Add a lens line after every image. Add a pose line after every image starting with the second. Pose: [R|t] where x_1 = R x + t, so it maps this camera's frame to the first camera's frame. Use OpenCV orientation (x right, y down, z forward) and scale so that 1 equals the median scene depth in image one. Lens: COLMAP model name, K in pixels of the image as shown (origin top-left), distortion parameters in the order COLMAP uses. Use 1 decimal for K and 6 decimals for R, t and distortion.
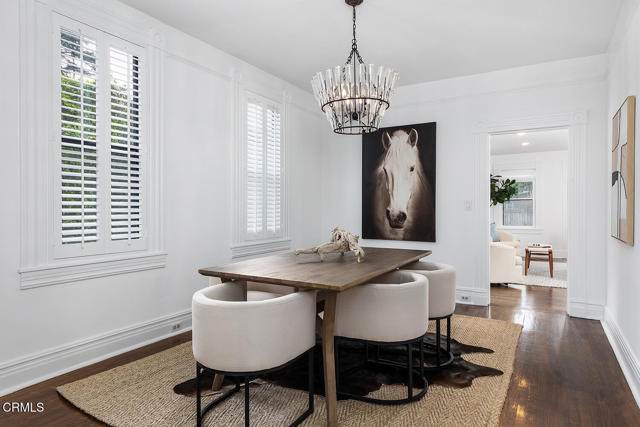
lens RADIAL K [[382.6, 0, 320.0], [0, 382.6, 213.5], [0, 0, 1]] dist [-0.000007, 0.000085]
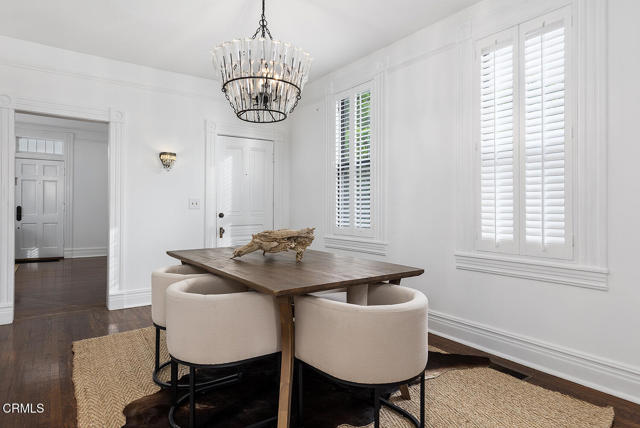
lens RADIAL K [[382.6, 0, 320.0], [0, 382.6, 214.0], [0, 0, 1]] dist [-0.000007, 0.000085]
pose [[-0.406038, 0.012740, -0.913767, 0.566643], [-0.018811, 0.999574, 0.022295, -0.006908], [0.913663, 0.026241, -0.405626, 0.995269]]
